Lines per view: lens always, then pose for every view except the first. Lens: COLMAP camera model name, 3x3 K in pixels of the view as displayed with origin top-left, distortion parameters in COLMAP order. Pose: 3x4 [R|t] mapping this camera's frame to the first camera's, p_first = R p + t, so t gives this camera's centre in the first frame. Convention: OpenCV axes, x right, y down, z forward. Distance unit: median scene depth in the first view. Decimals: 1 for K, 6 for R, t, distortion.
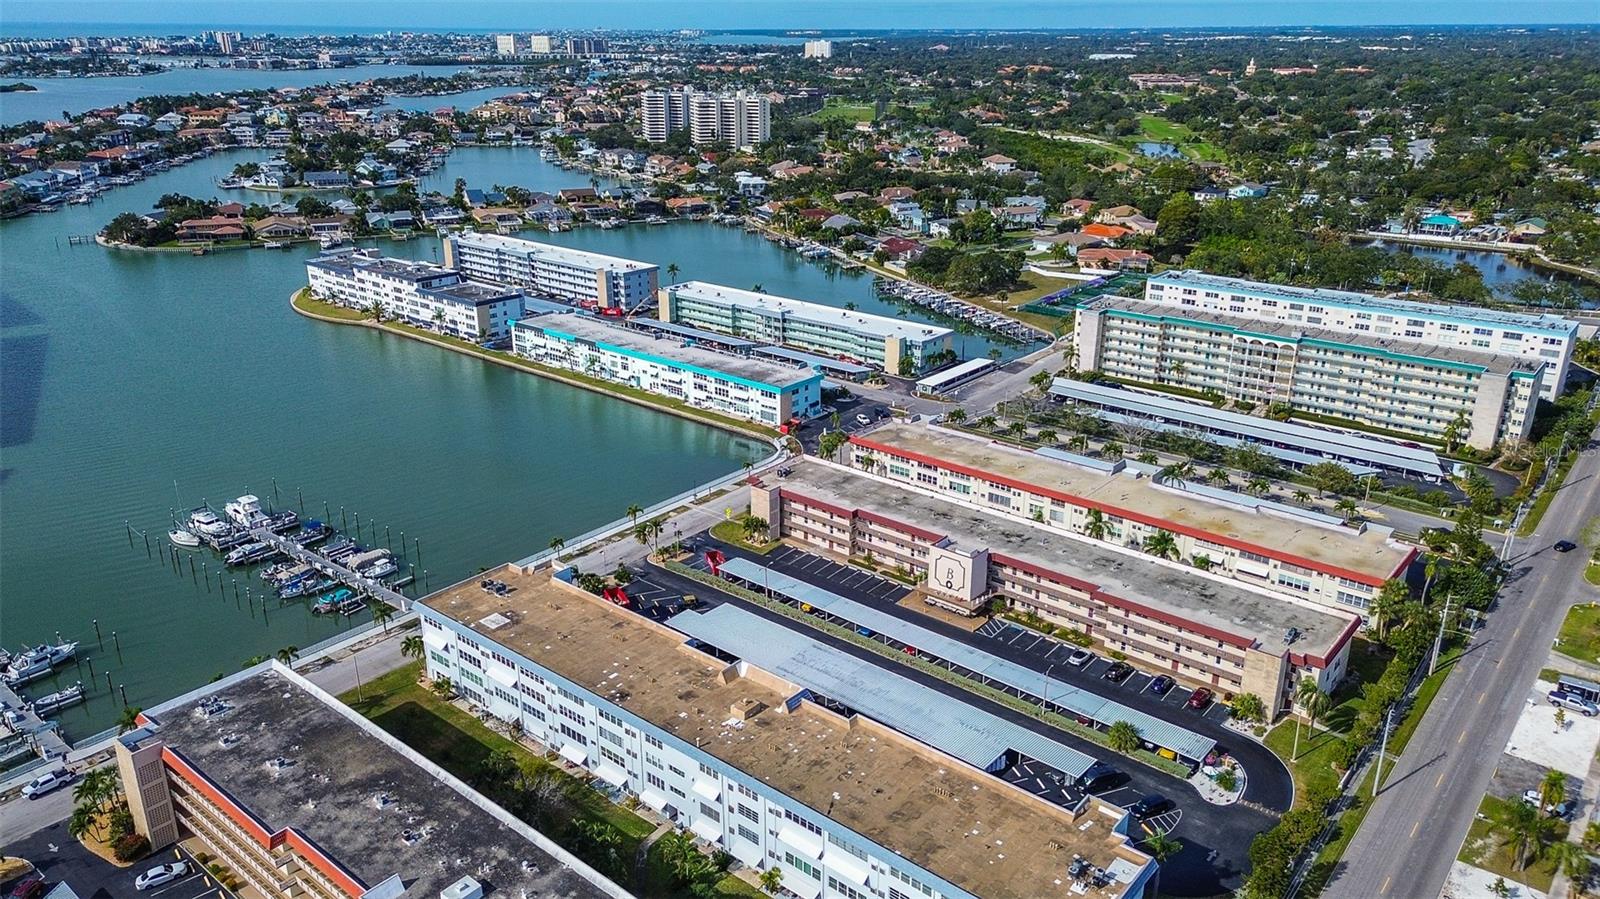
lens RADIAL K [[1131.8, 0, 800.3], [0, 1131.8, 455.6], [0, 0, 1]] dist [0.059697, -0.029841]
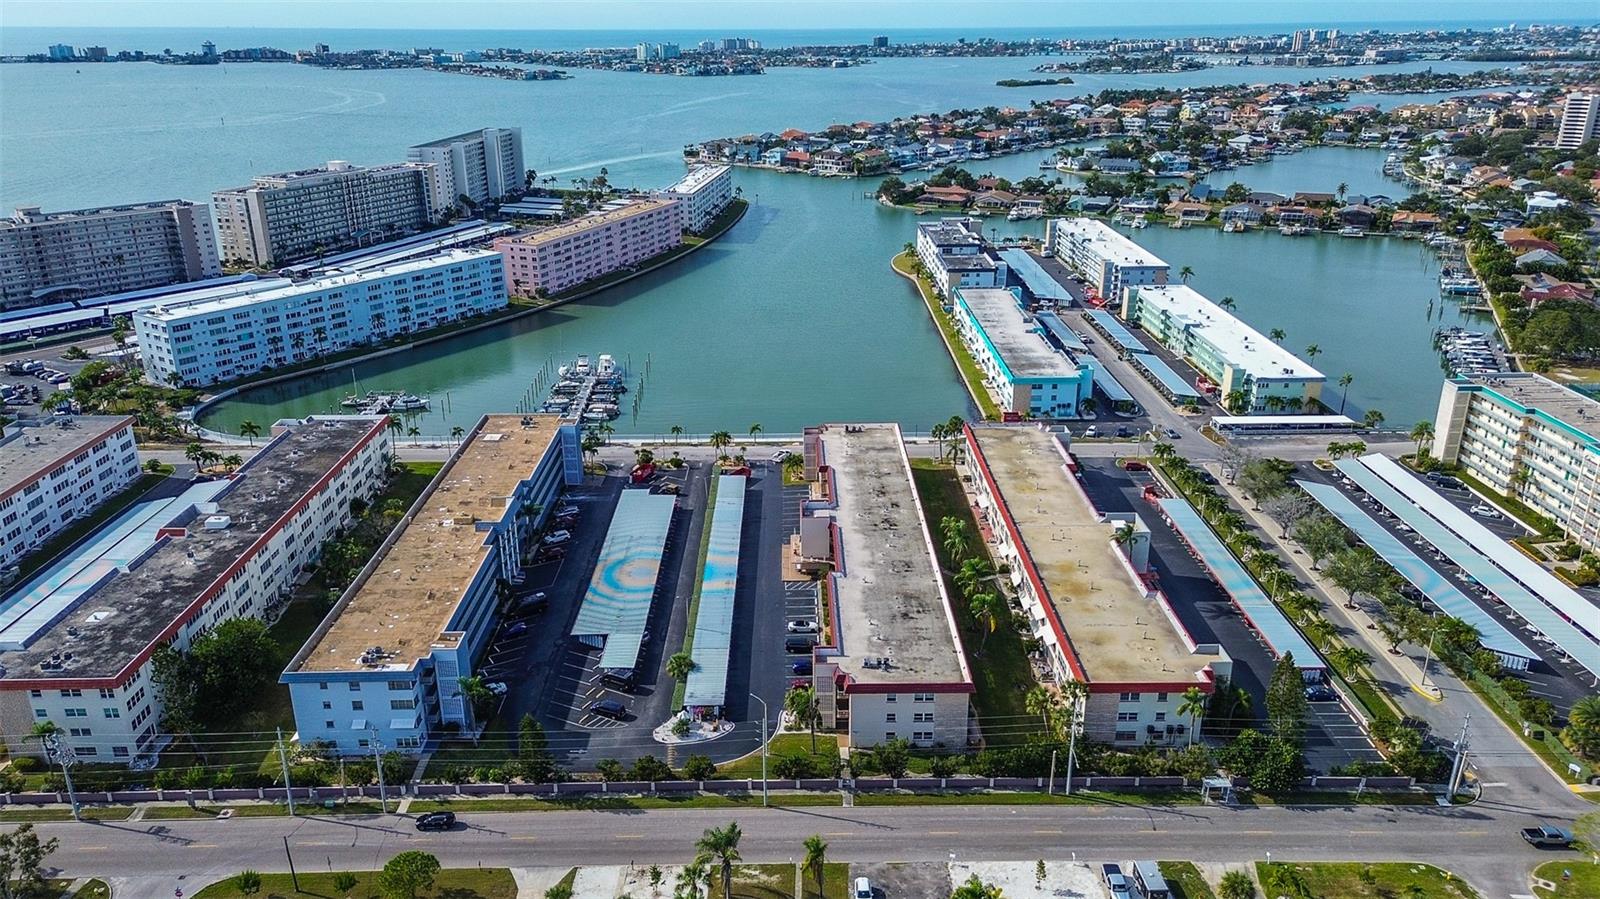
lens RADIAL K [[1131.8, 0, 803.0], [0, 1131.8, 444.7], [0, 0, 1]] dist [0.059697, -0.029841]
pose [[0.649390, 0.257548, -0.715515, 0.531231], [-0.261725, 0.959115, 0.107694, -0.054611], [0.713997, 0.117333, 0.690247, 0.143471]]
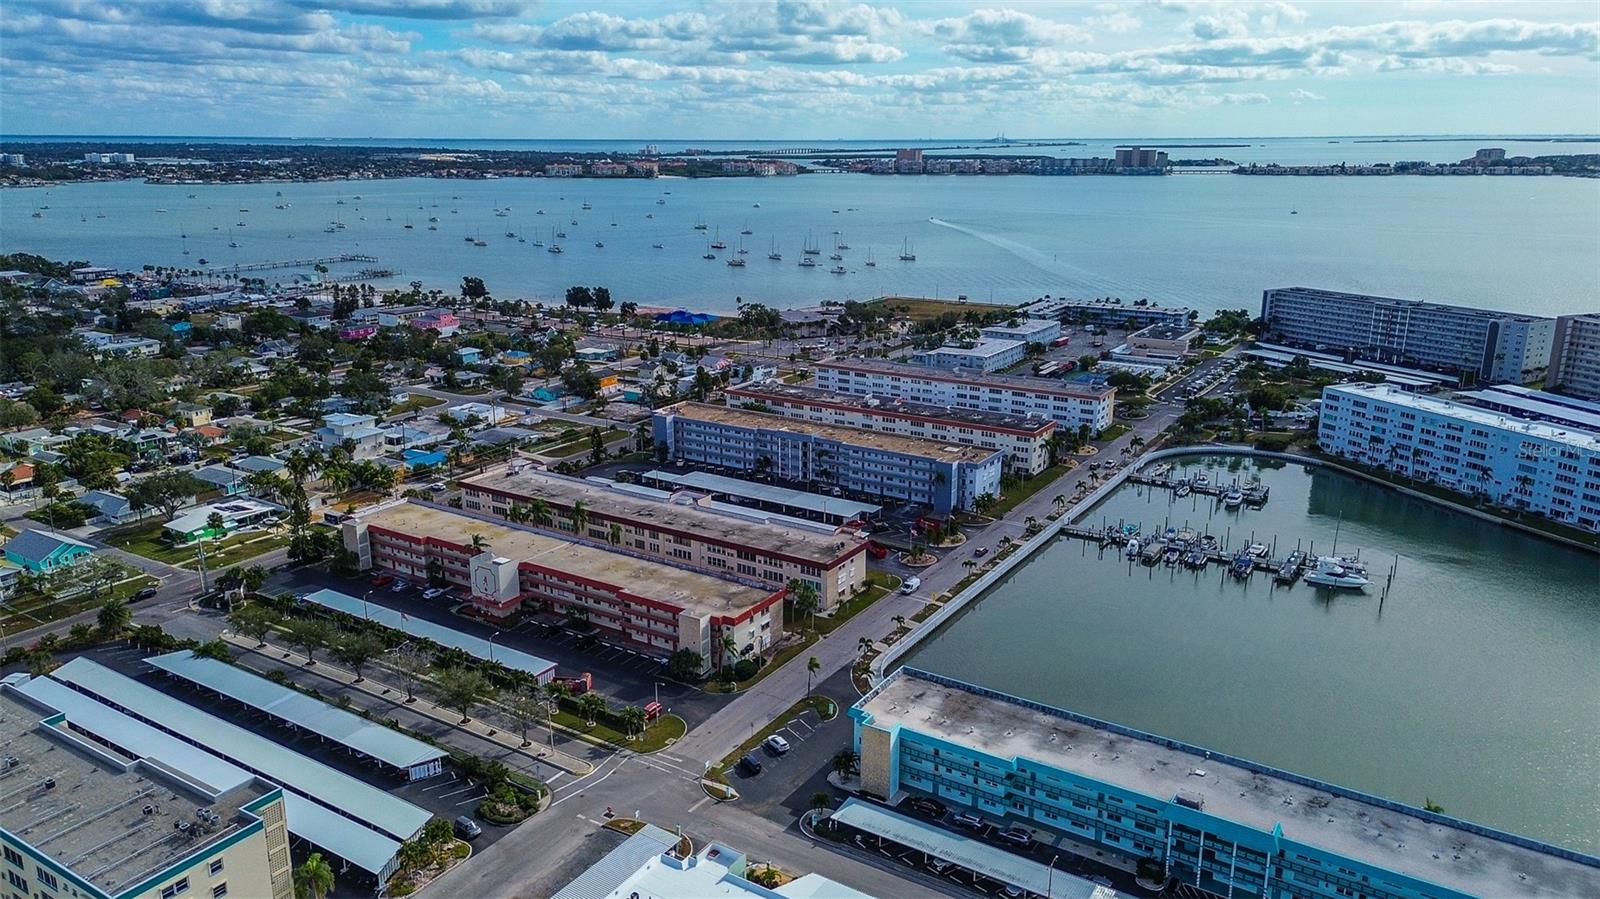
lens RADIAL K [[1131.8, 0, 796.3], [0, 1131.8, 437.9], [0, 0, 1]] dist [0.059697, -0.029841]
pose [[-0.991262, 0.031139, -0.128177, 0.099535], [-0.049254, 0.814071, 0.578672, -0.490567], [0.122364, 0.579929, -0.805425, 1.294110]]
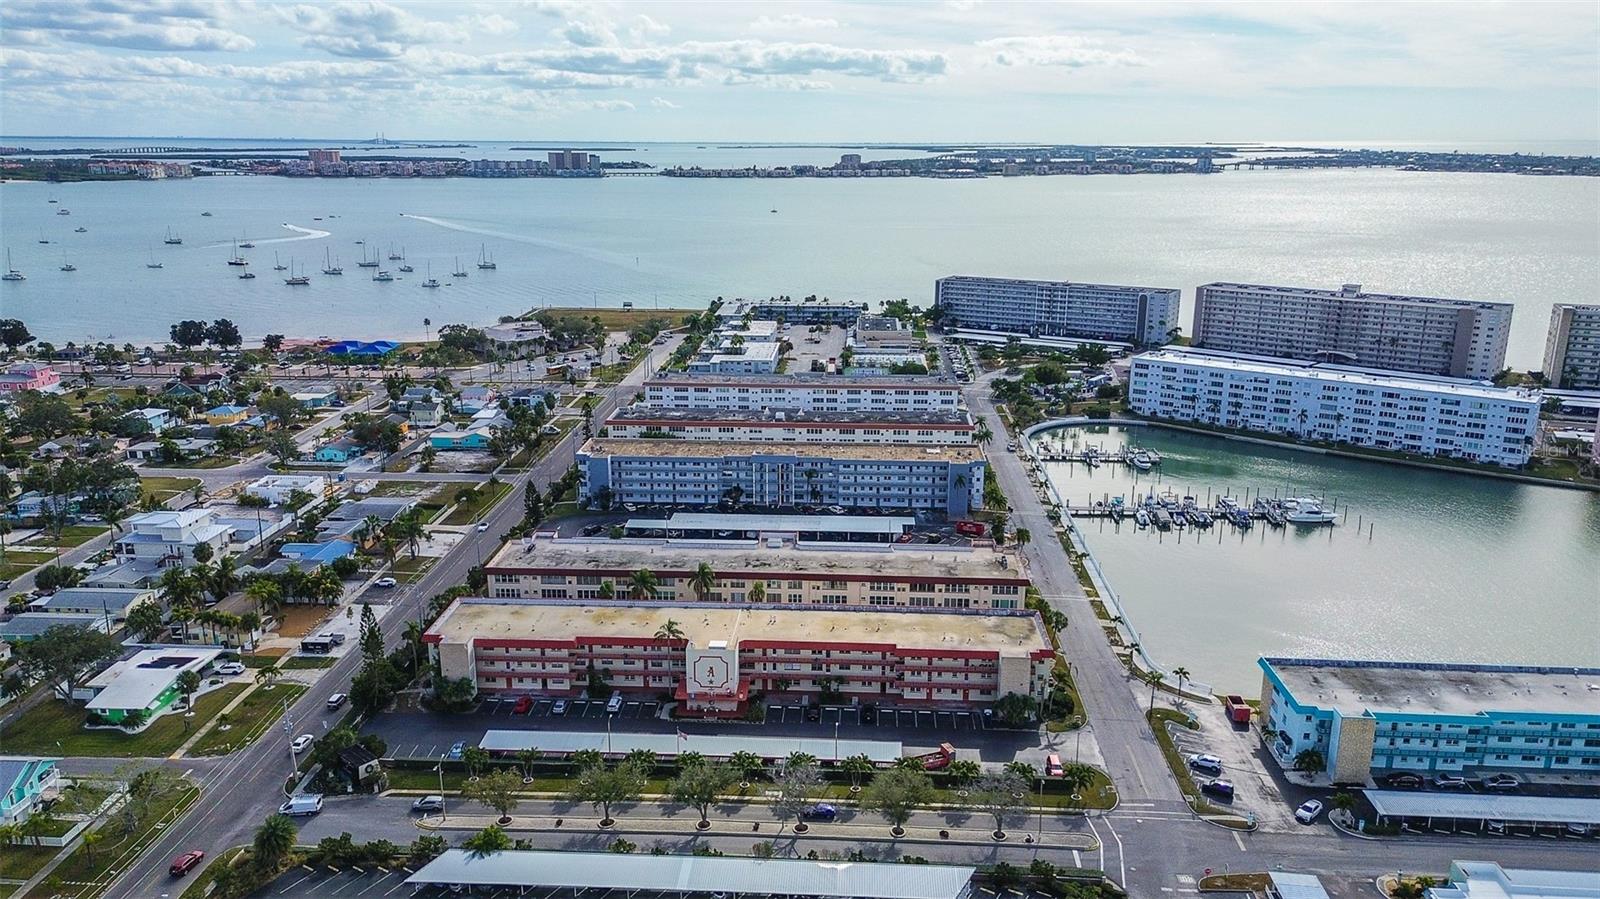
lens RADIAL K [[1131.8, 0, 793.2], [0, 1131.8, 458.7], [0, 0, 1]] dist [0.059697, -0.029841]
pose [[-0.799089, 0.157497, -0.580217, 0.508088], [-0.217612, 0.823872, 0.523336, -0.400896], [0.560448, 0.544454, -0.624074, 1.071235]]
